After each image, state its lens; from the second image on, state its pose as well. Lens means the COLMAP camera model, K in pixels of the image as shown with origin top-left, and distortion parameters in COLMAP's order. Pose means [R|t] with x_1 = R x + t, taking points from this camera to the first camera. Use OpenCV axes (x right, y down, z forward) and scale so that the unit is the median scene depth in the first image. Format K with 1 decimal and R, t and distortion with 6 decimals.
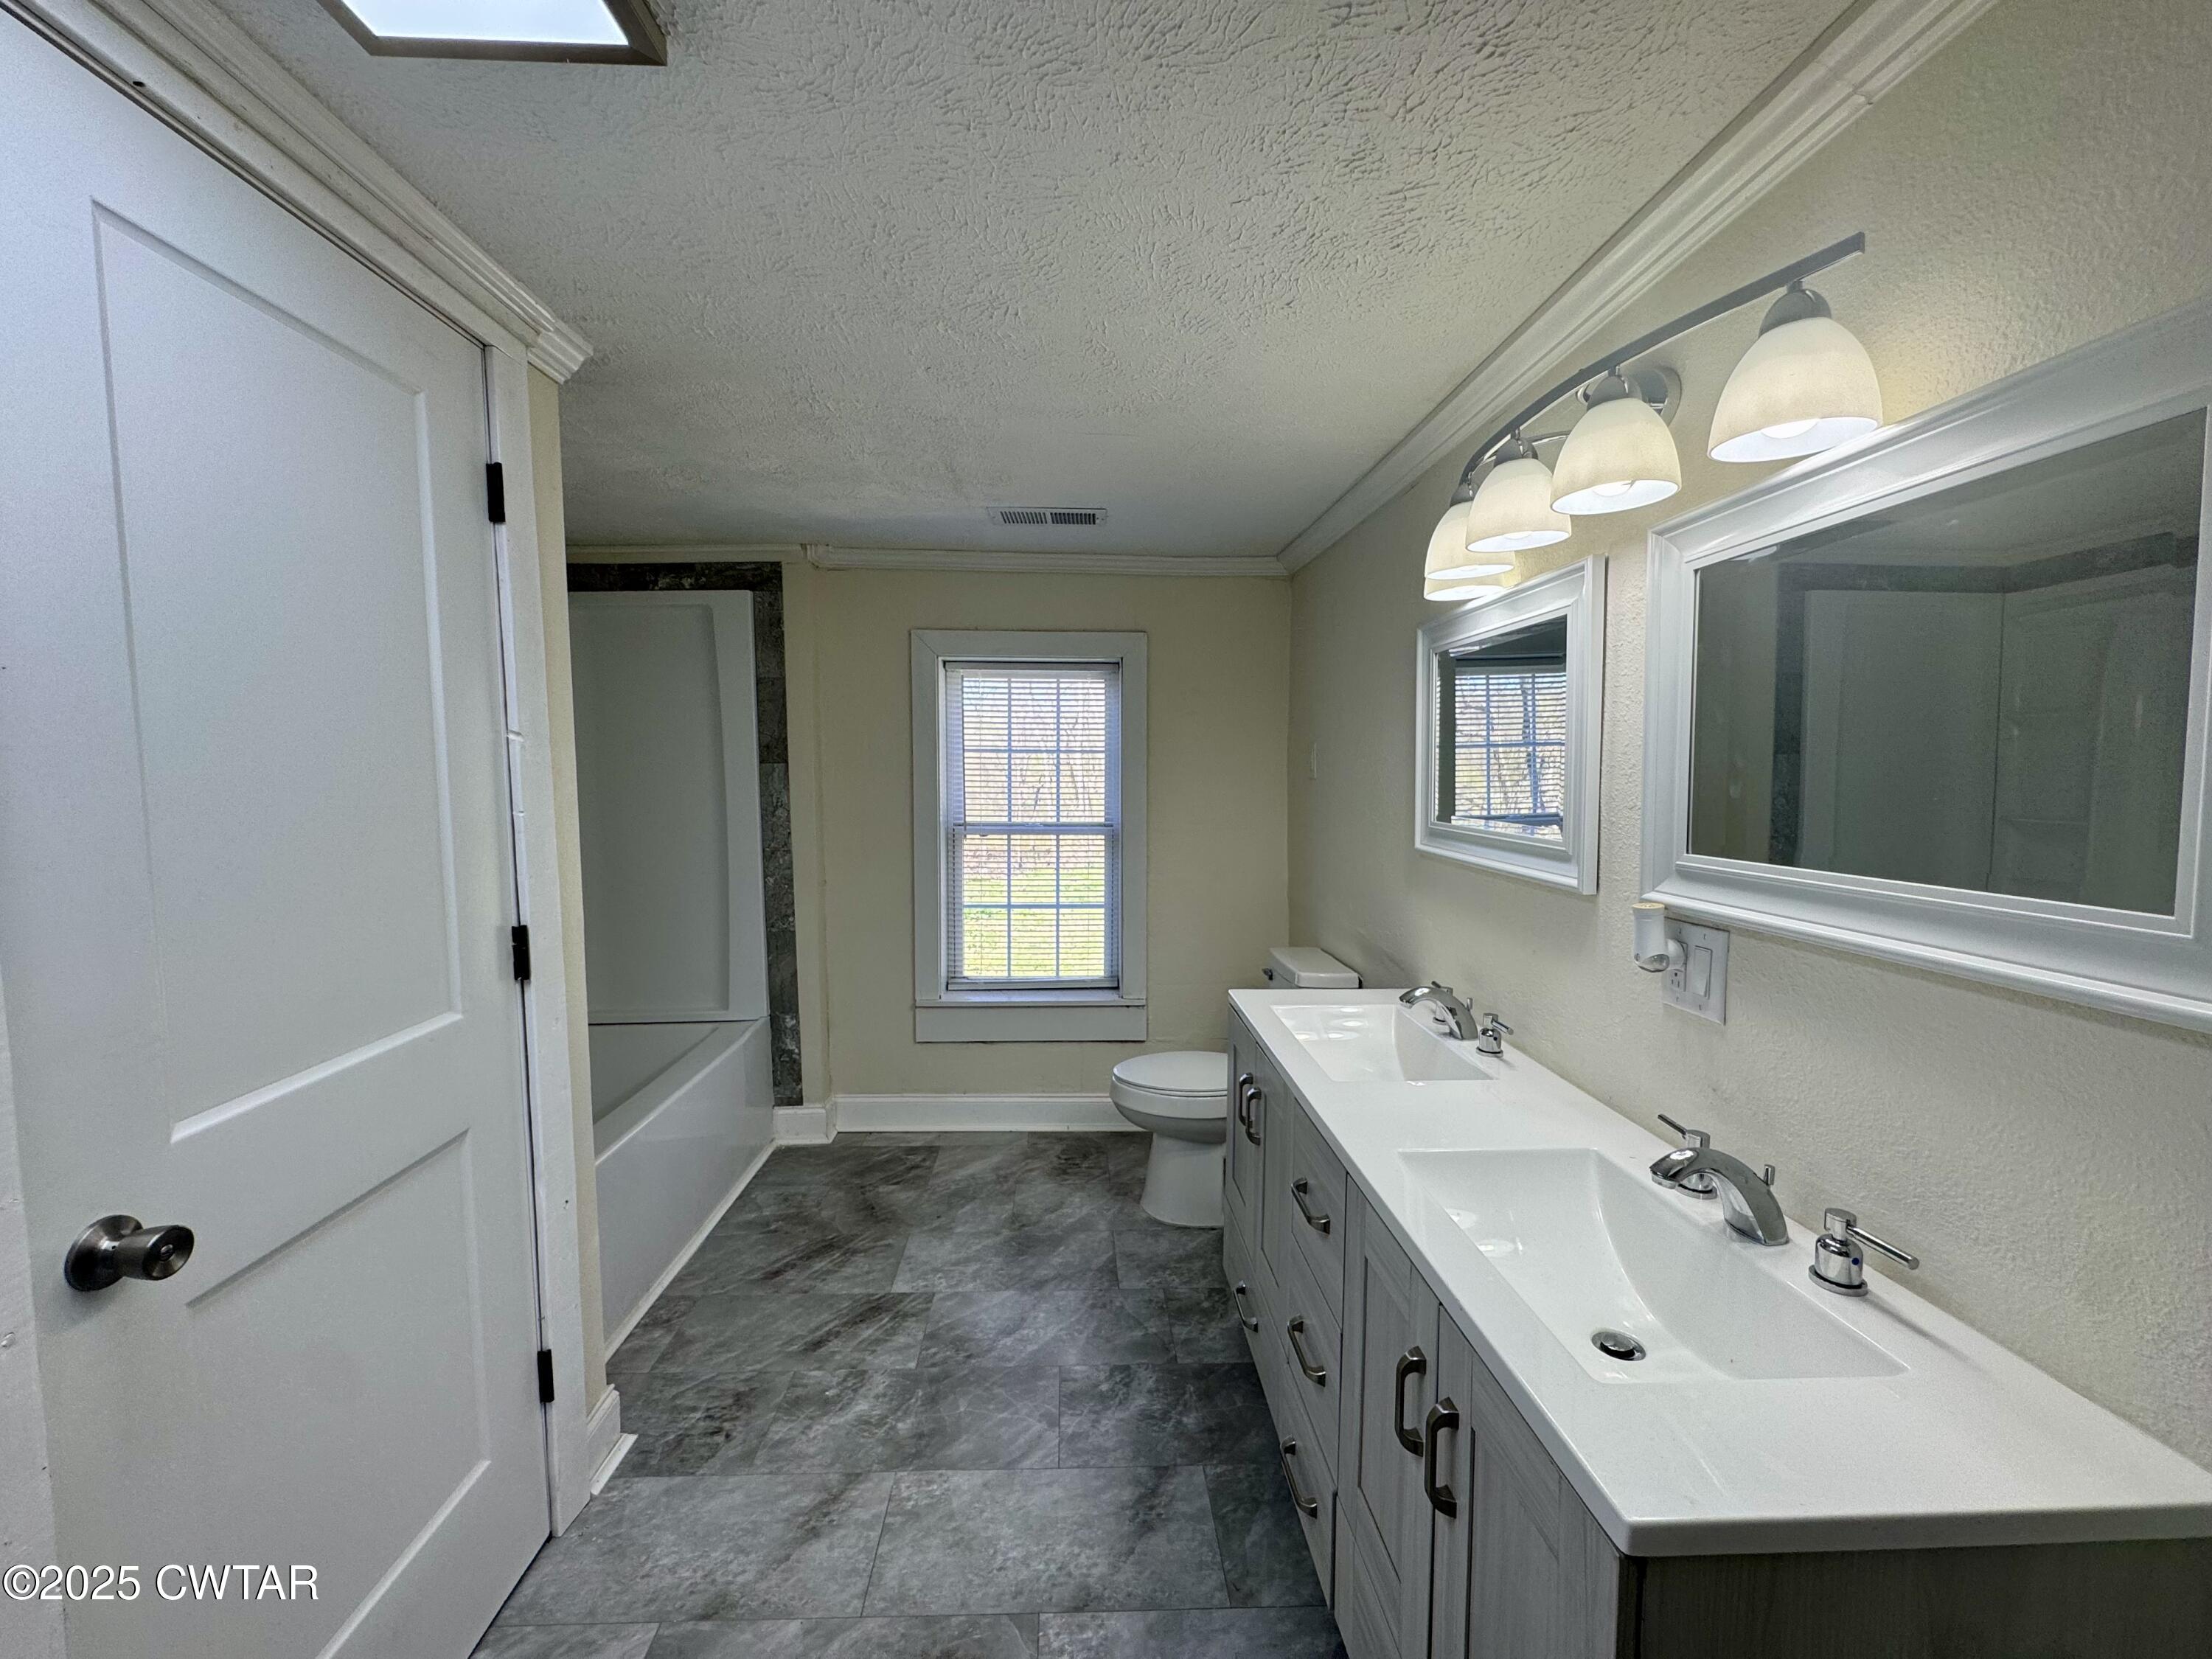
lens RADIAL K [[889.1, 0, 1097.4], [0, 889.1, 826.1], [0, 0, 1]] dist [-0.004046, 0.000983]
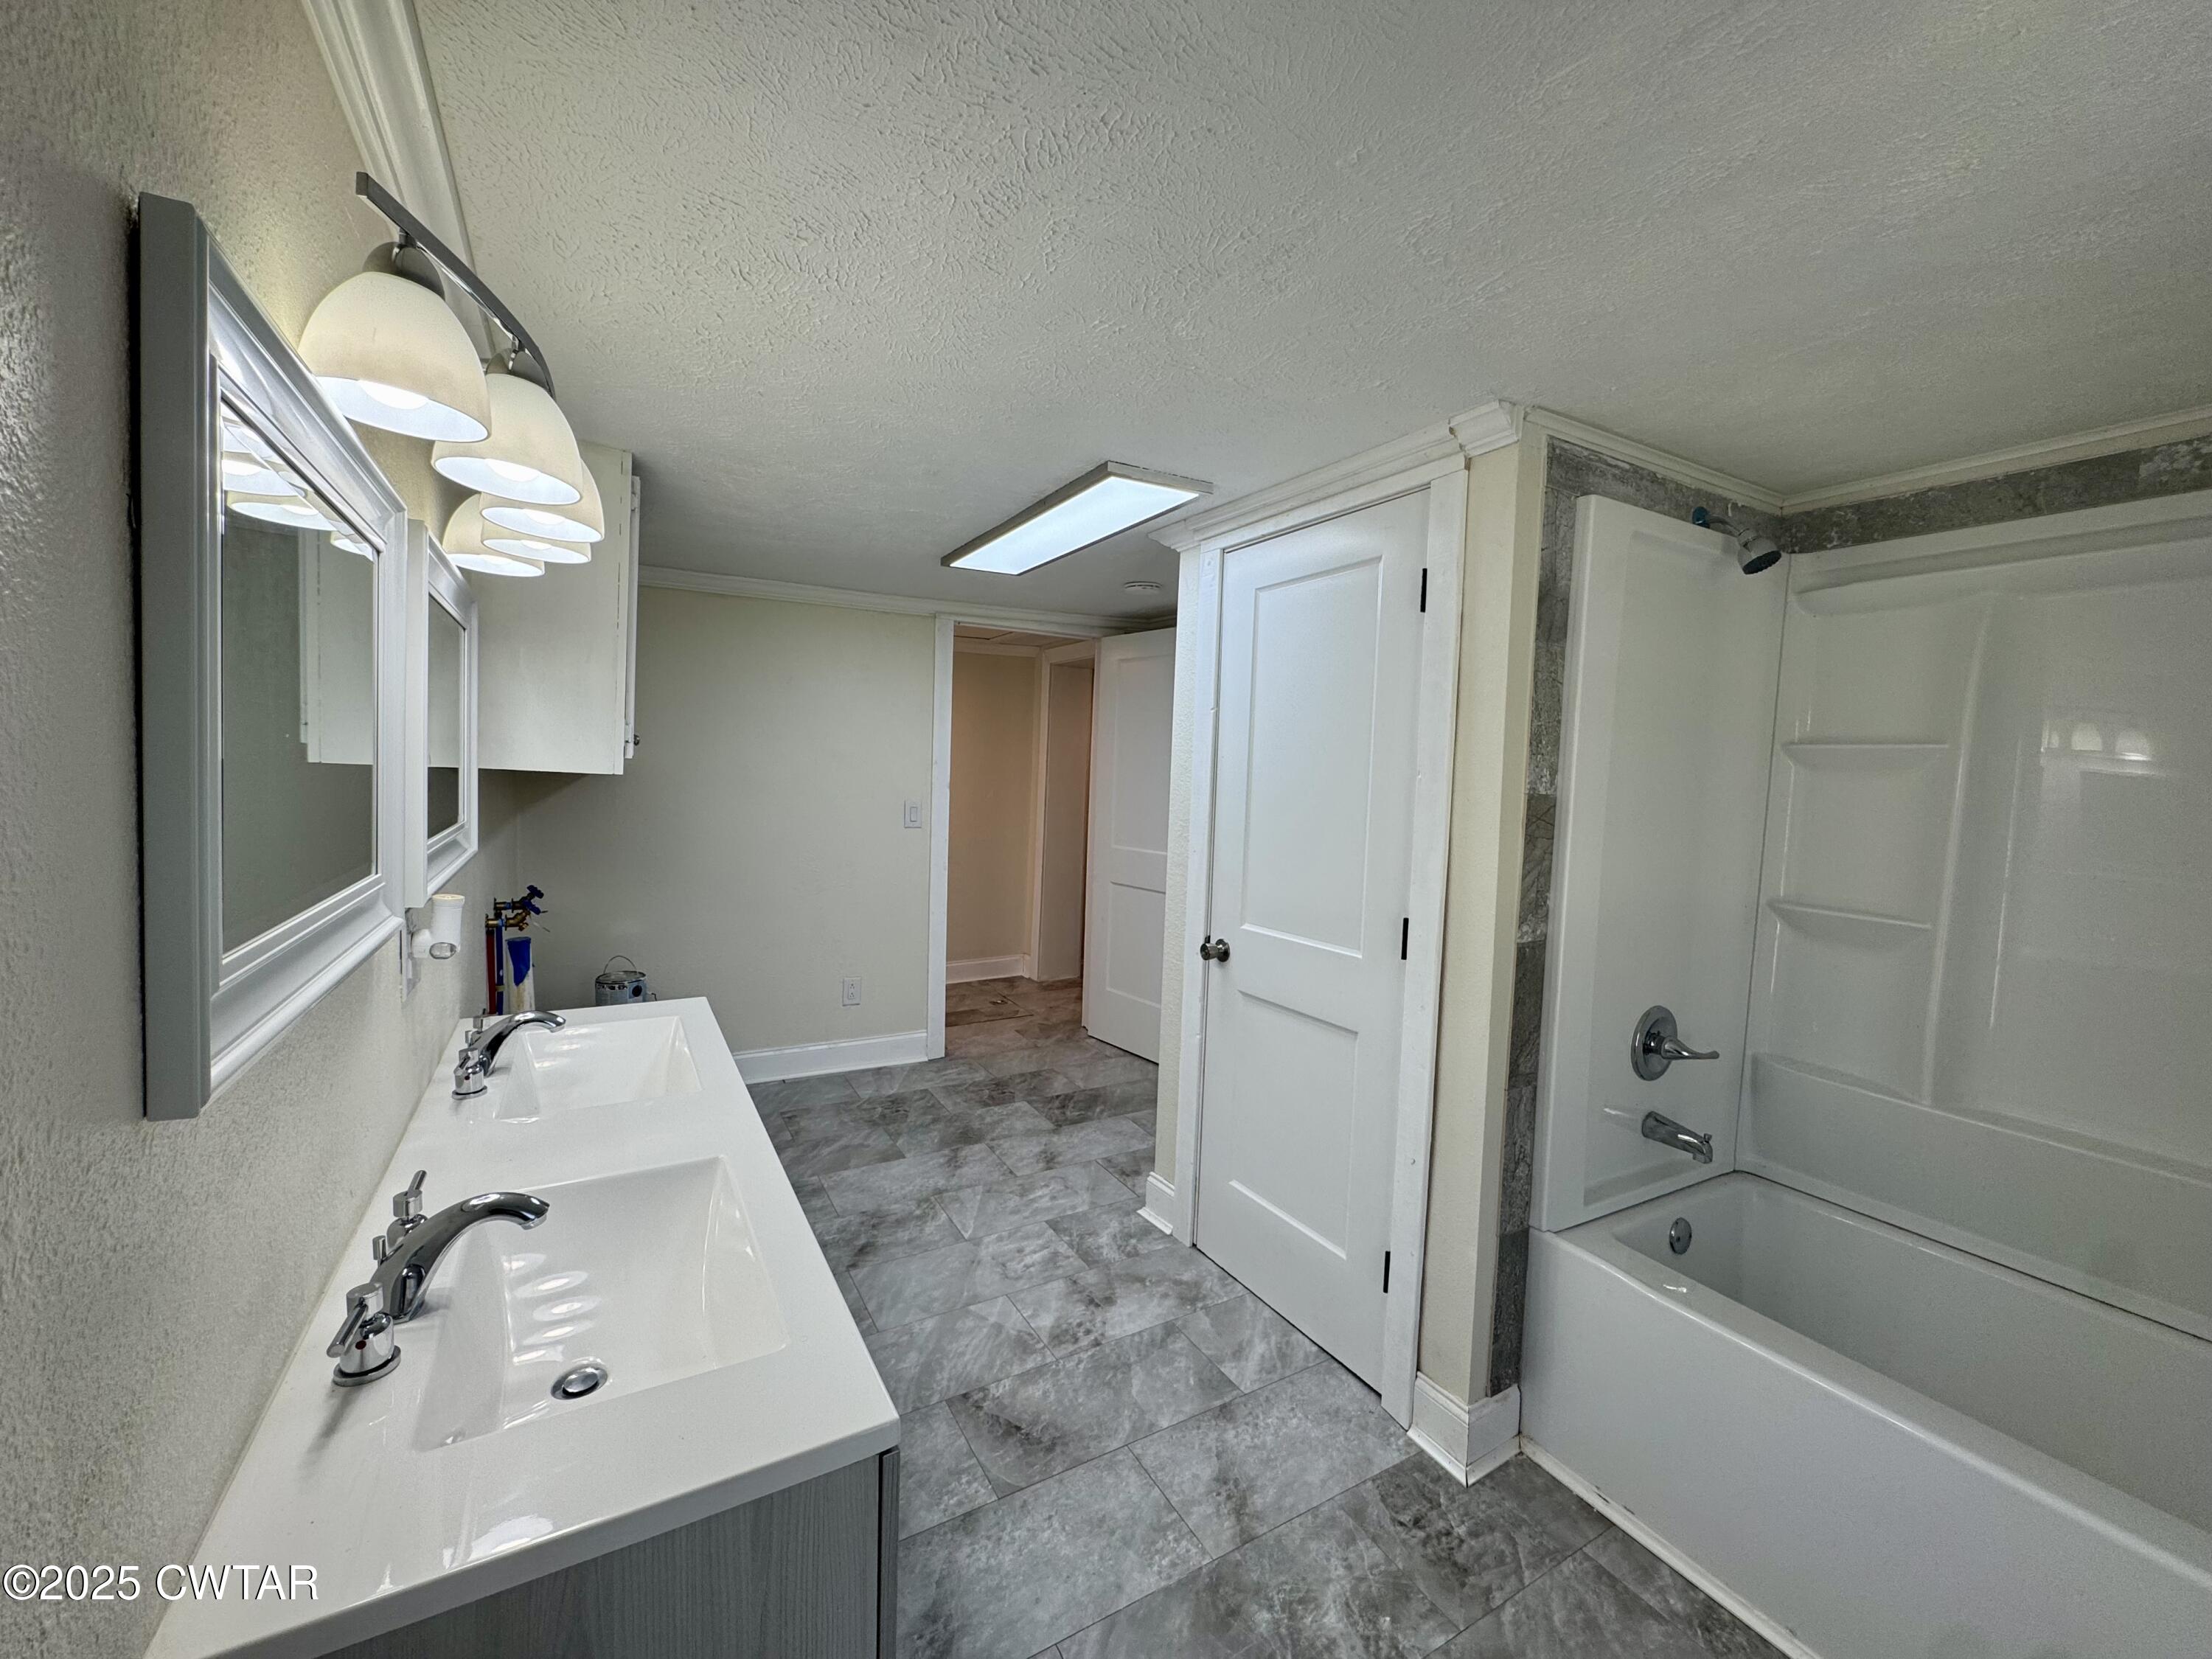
lens RADIAL K [[889.1, 0, 1110.9], [0, 889.1, 827.2], [0, 0, 1]] dist [-0.004046, 0.000983]
pose [[-0.882068, -0.004407, -0.471102, 0.291292], [-0.066998, 0.990967, 0.116172, -0.117965], [0.466334, 0.134035, -0.874395, 1.588133]]
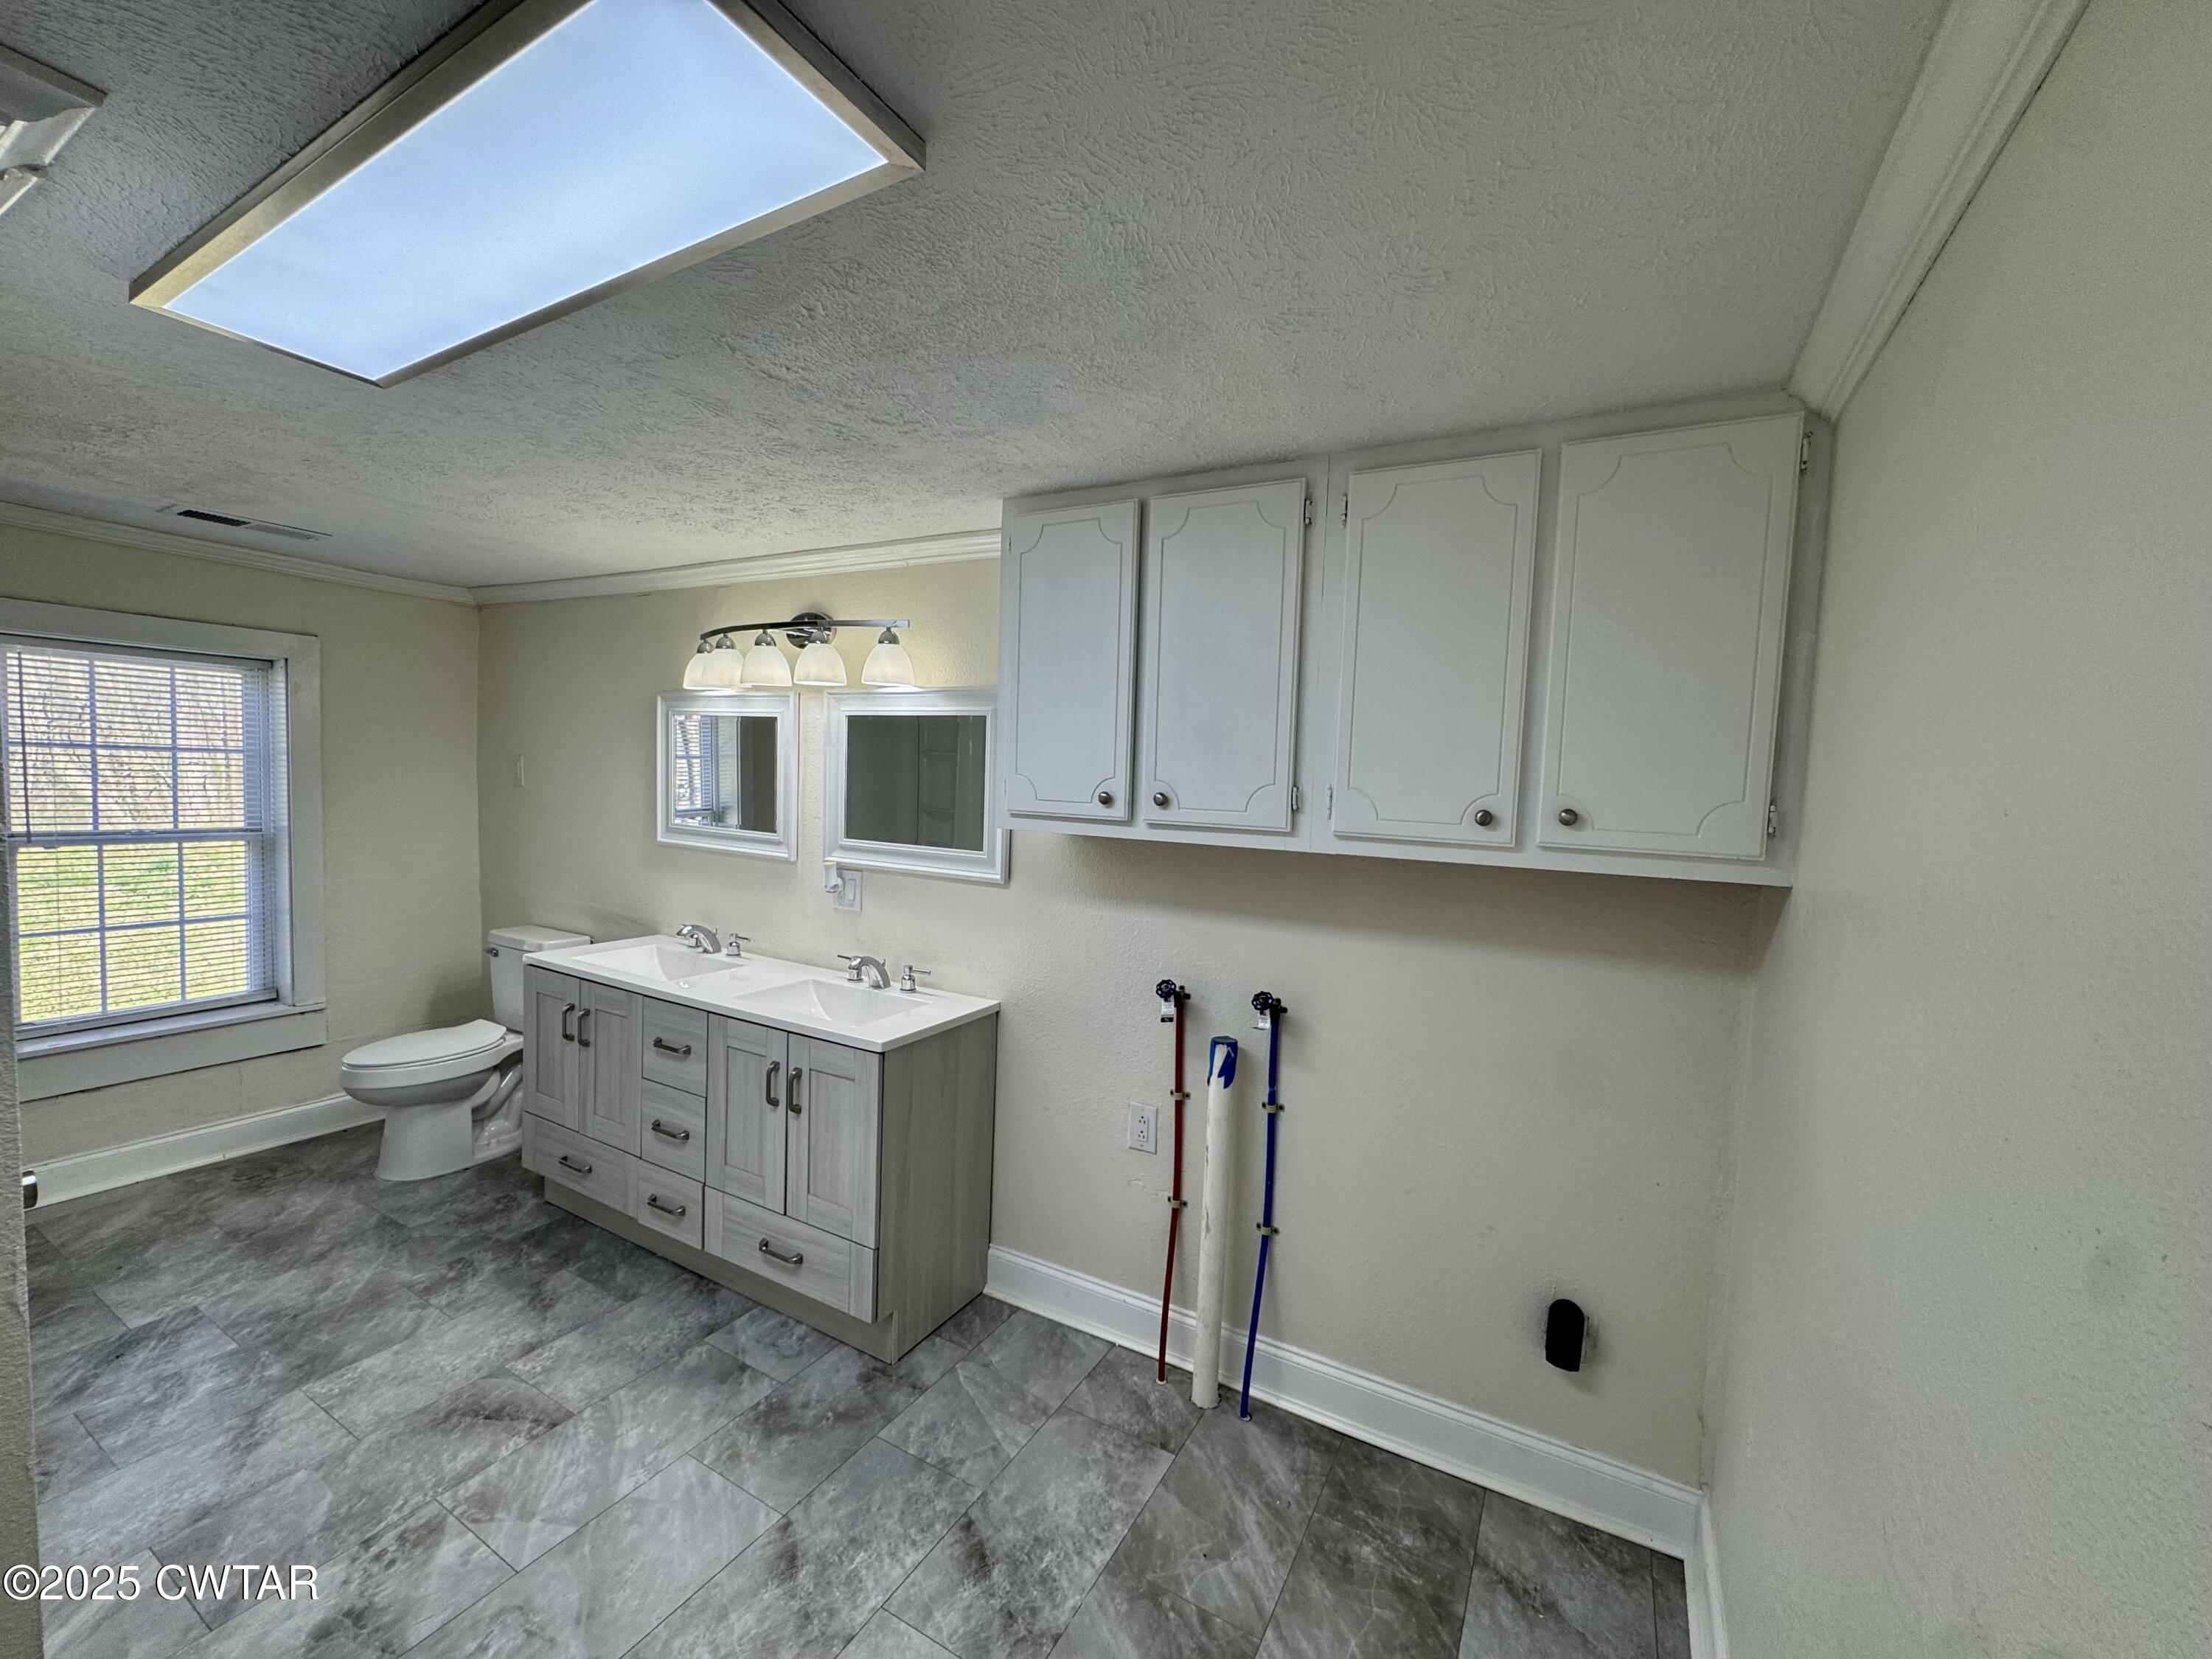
lens RADIAL K [[889.1, 0, 1101.8], [0, 889.1, 821.9], [0, 0, 1]] dist [-0.004046, 0.000983]
pose [[0.525250, -0.028454, 0.850472, -0.623318], [0.013728, 0.999594, 0.024965, -0.040185], [-0.850837, -0.001438, 0.525427, -0.509345]]
